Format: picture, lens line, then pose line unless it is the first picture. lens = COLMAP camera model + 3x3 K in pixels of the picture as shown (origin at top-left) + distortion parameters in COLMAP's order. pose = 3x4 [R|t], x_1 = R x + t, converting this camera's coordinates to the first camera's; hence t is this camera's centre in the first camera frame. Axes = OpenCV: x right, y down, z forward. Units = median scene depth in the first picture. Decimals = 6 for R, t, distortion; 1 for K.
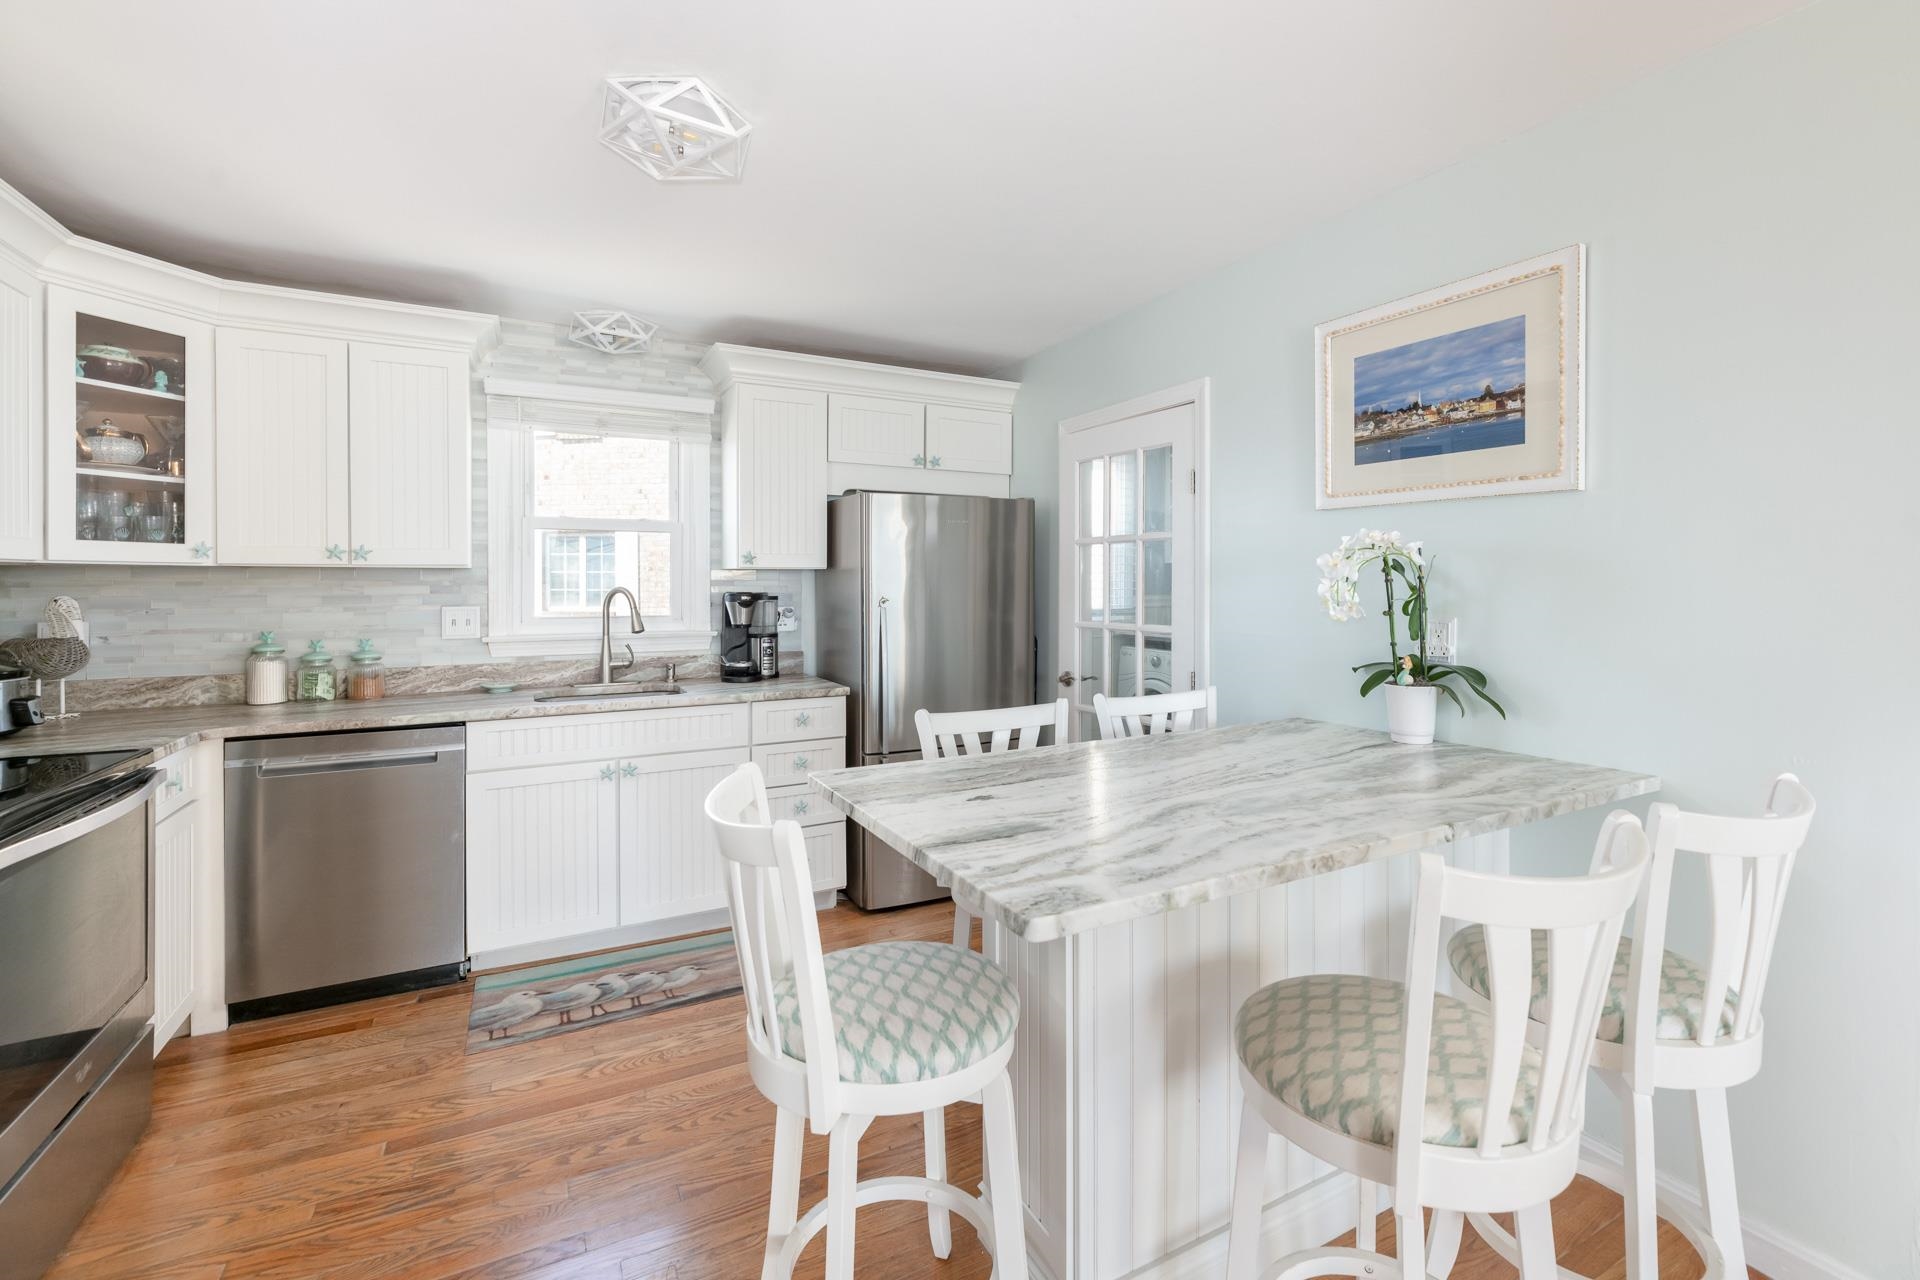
lens RADIAL K [[833.4, 0, 981.4], [0, 833.4, 582.3], [0, 0, 1]] dist [-0.000663, -0.000176]
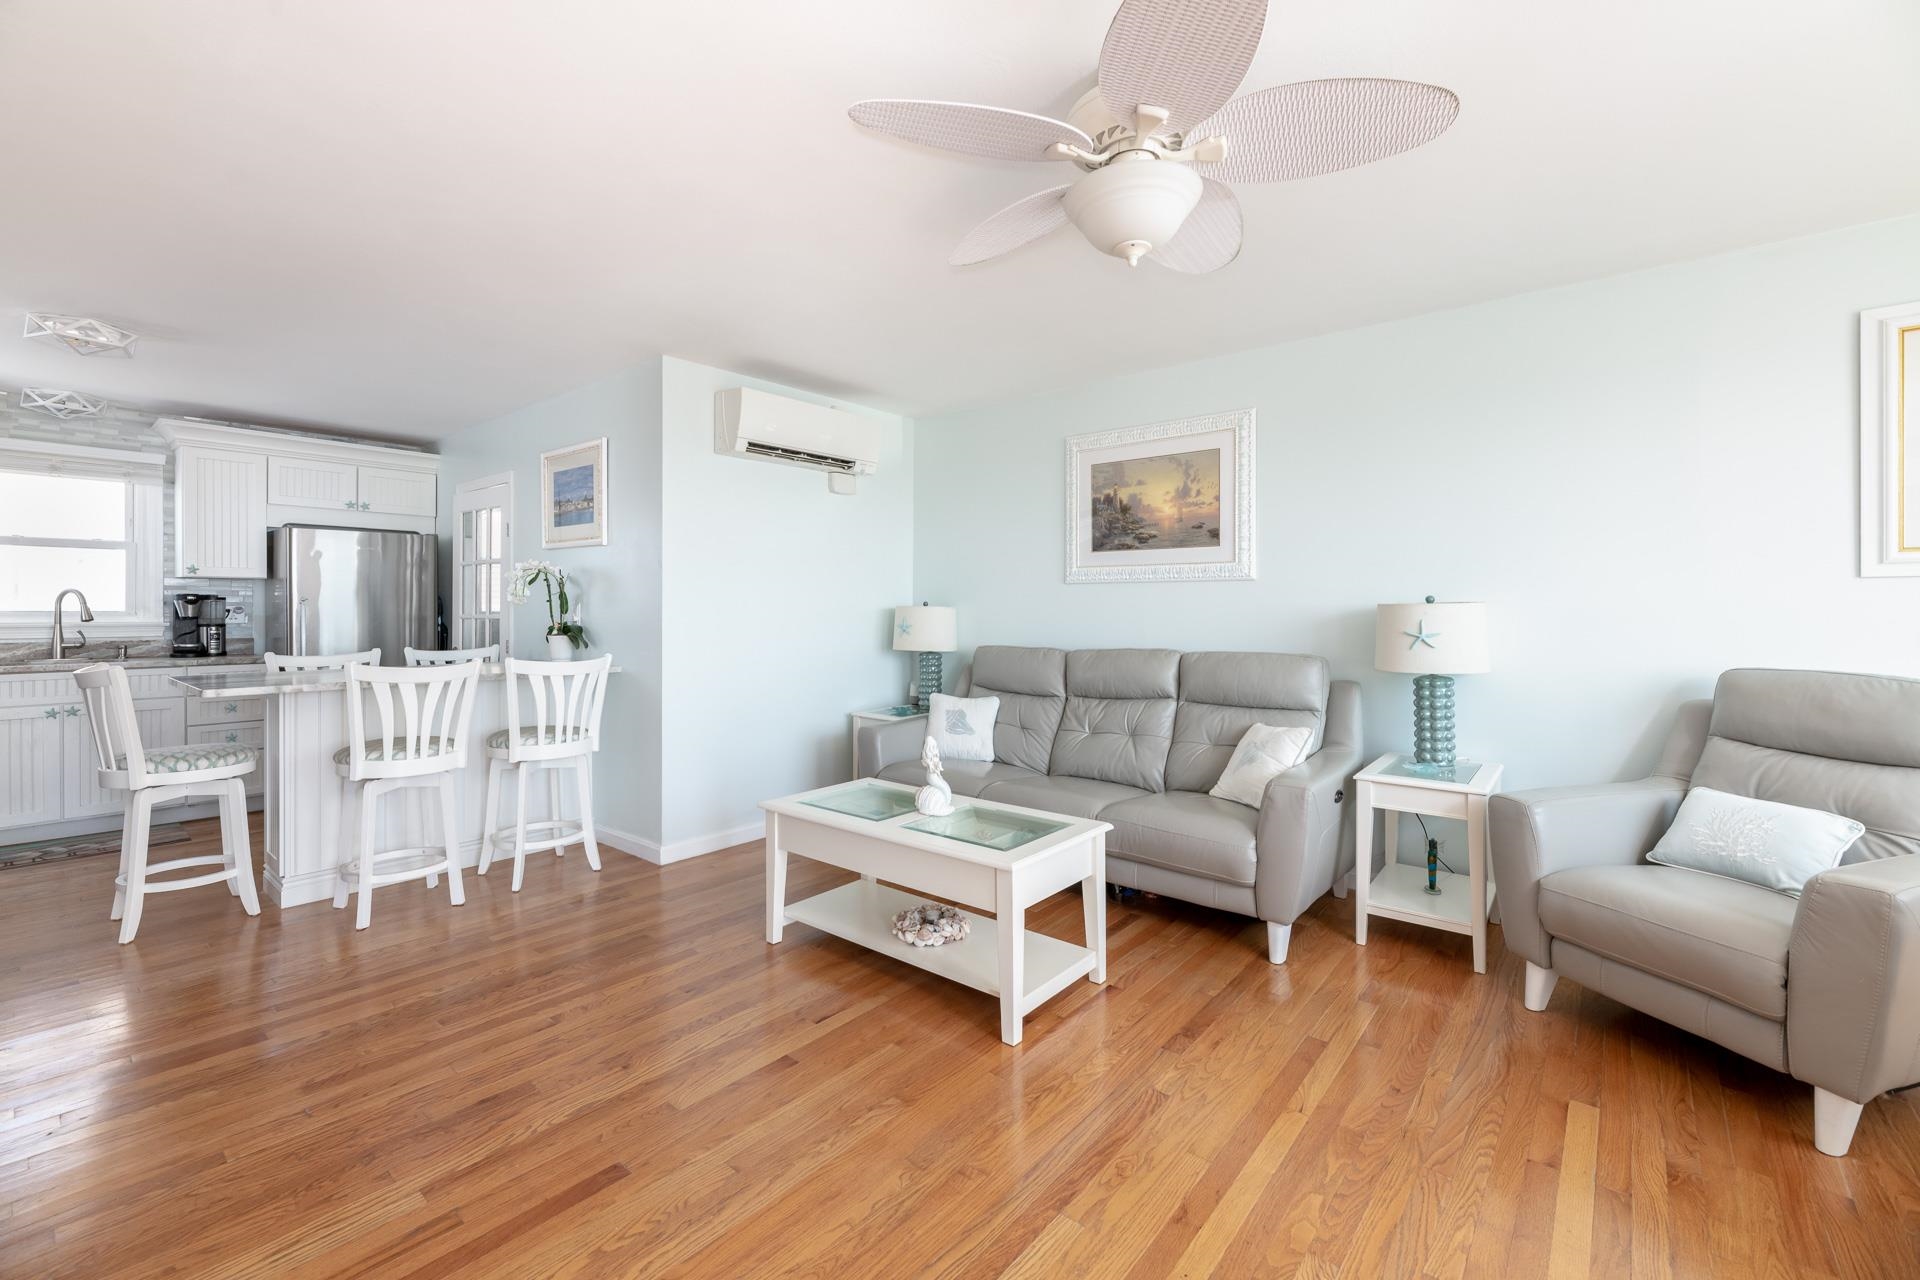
lens RADIAL K [[807.9, 0, 959.5], [0, 807.9, 602.7], [0, 0, 1]] dist [-0.000879, 0.000098]
pose [[0.928659, -0.000003, 0.370933, 0.449328], [-0.000420, 0.999999, 0.001060, 0.026853], [-0.370933, -0.001140, 0.928659, -0.808414]]
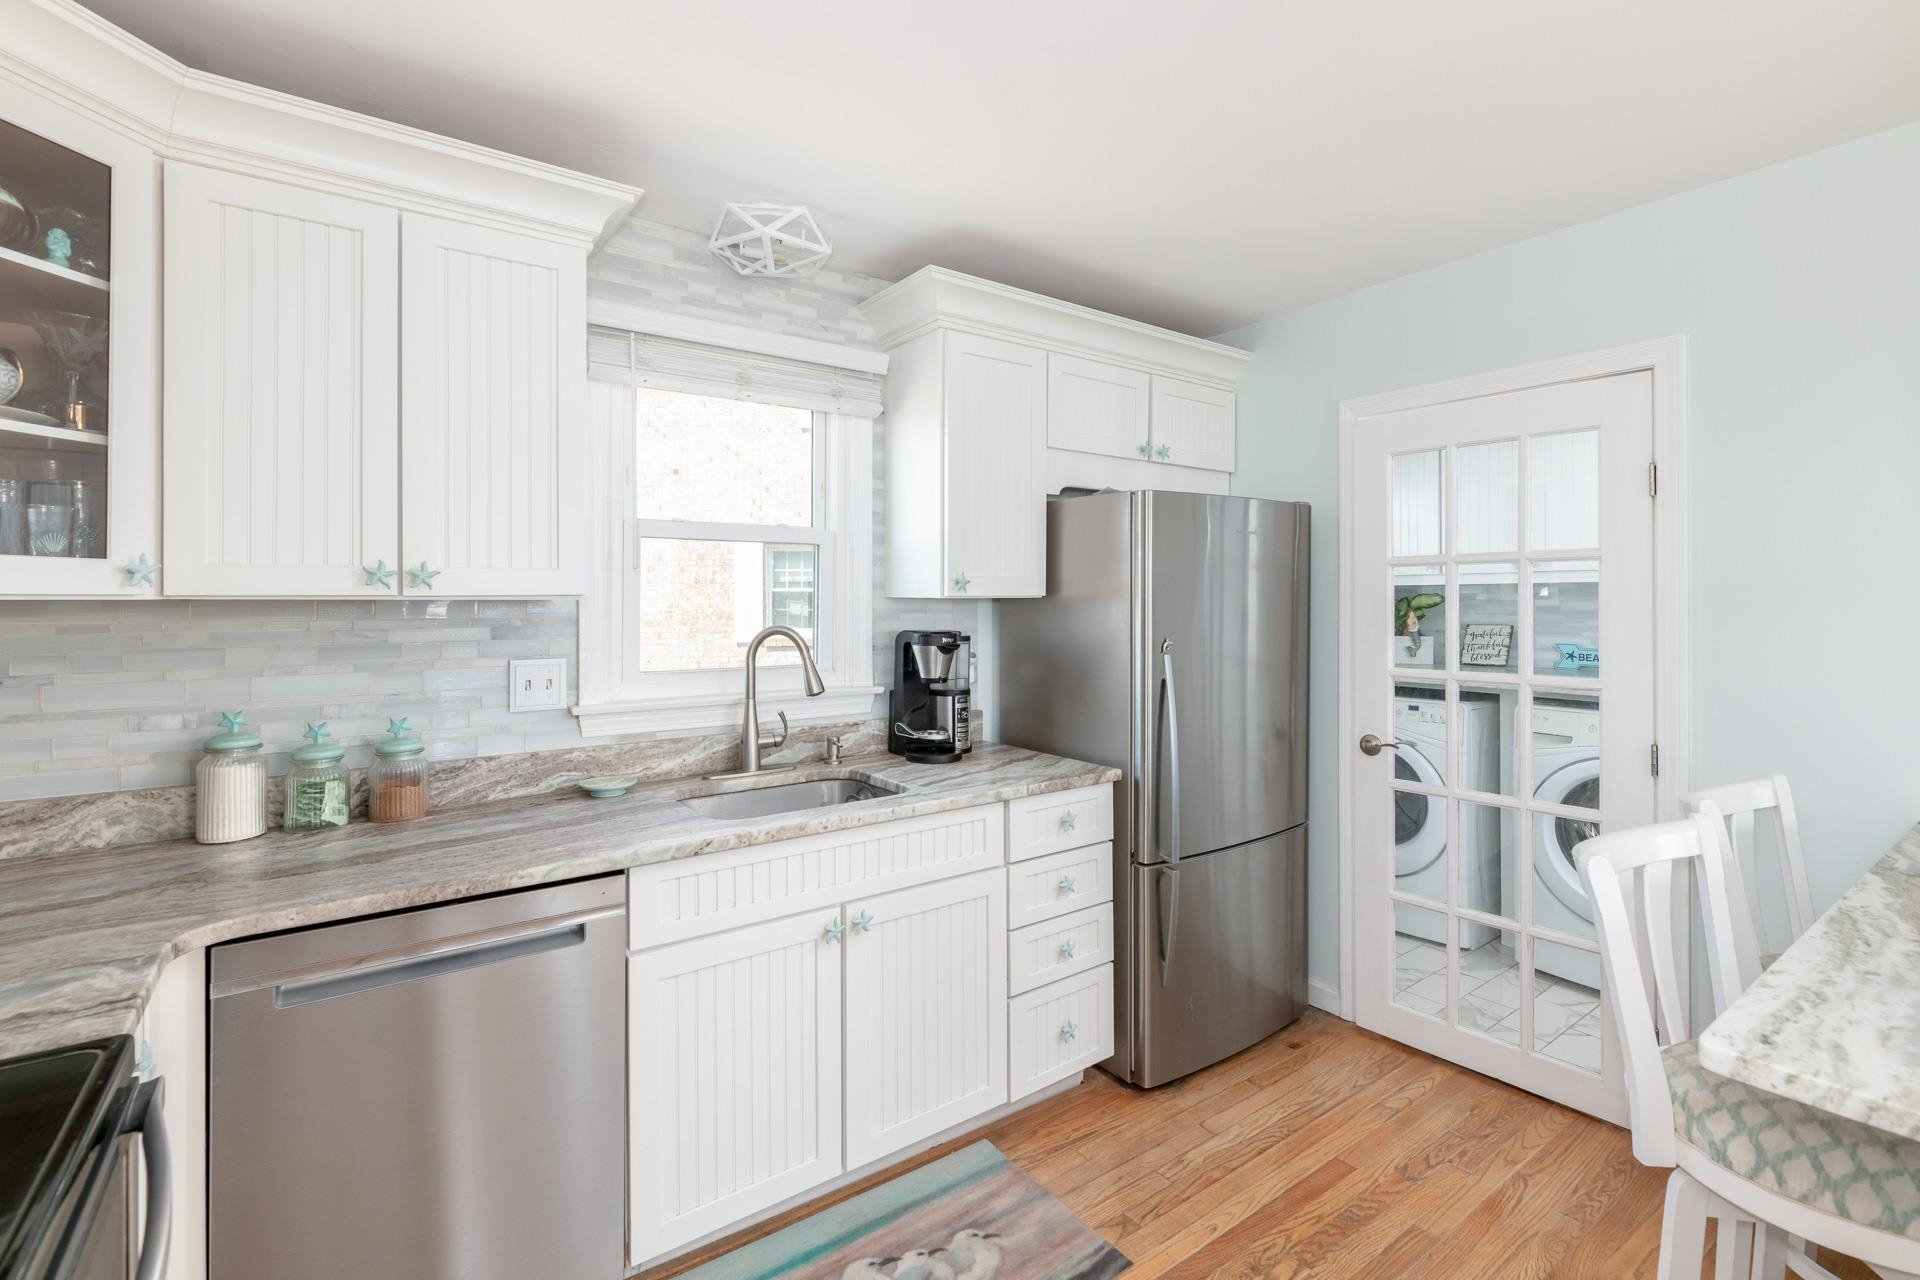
lens RADIAL K [[862.1, 0, 966.5], [0, 862.1, 593.5], [0, 0, 1]] dist [-0.000395, 0.000230]
pose [[0.991596, 0.000422, 0.129376, -0.387087], [0.000539, 0.999973, -0.007388, -0.015715], [-0.129375, 0.007396, 0.991568, 0.309399]]
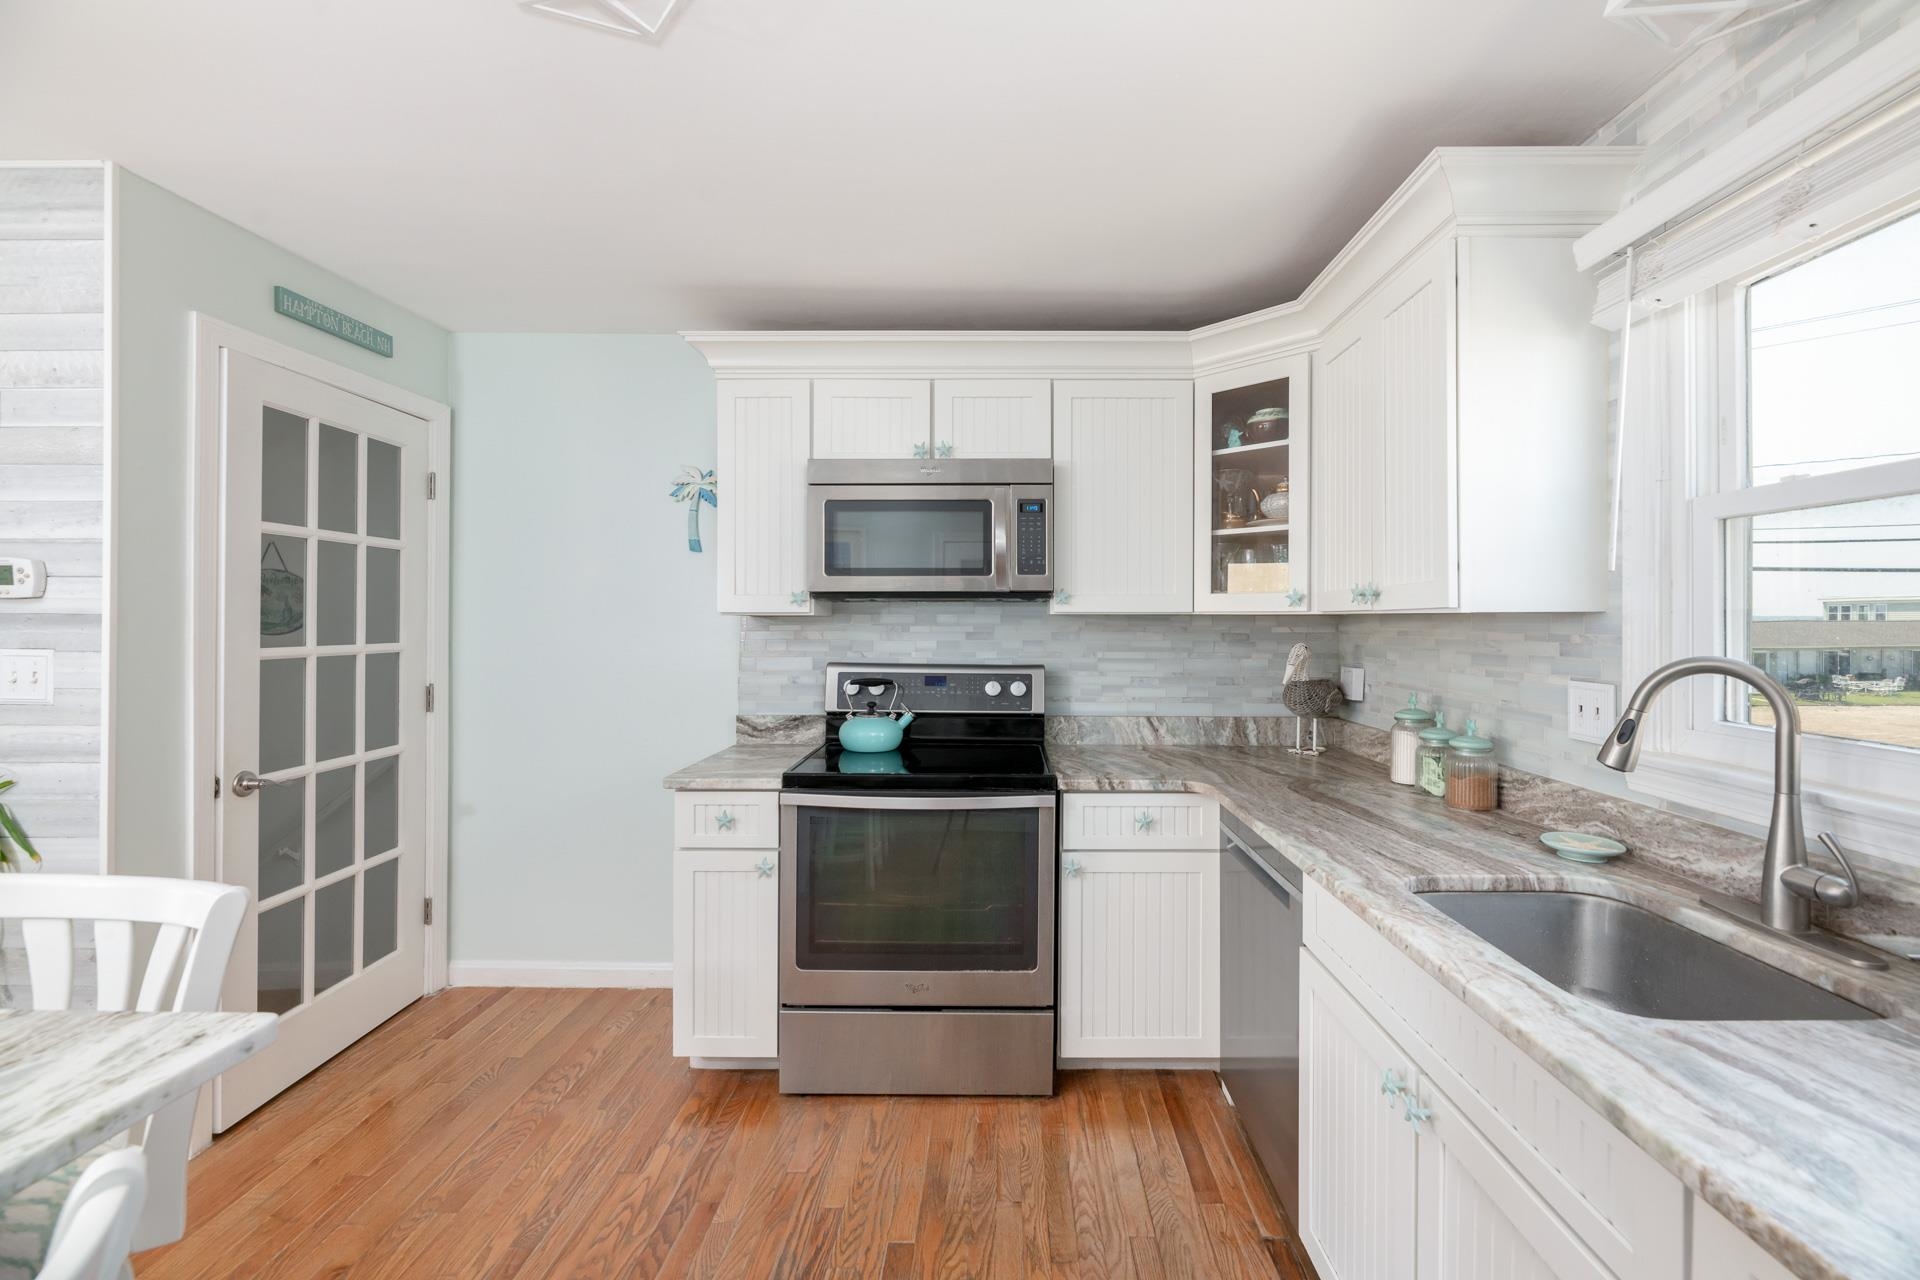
lens RADIAL K [[803.2, 0, 1004.6], [0, 803.2, 621.5], [0, 0, 1]] dist [-0.001636, -0.000538]
pose [[-0.471355, 0.000431, -0.881943, 0.013042], [-0.005236, 0.999981, 0.003287, -0.010148], [0.881928, 0.006168, -0.471344, 0.909217]]
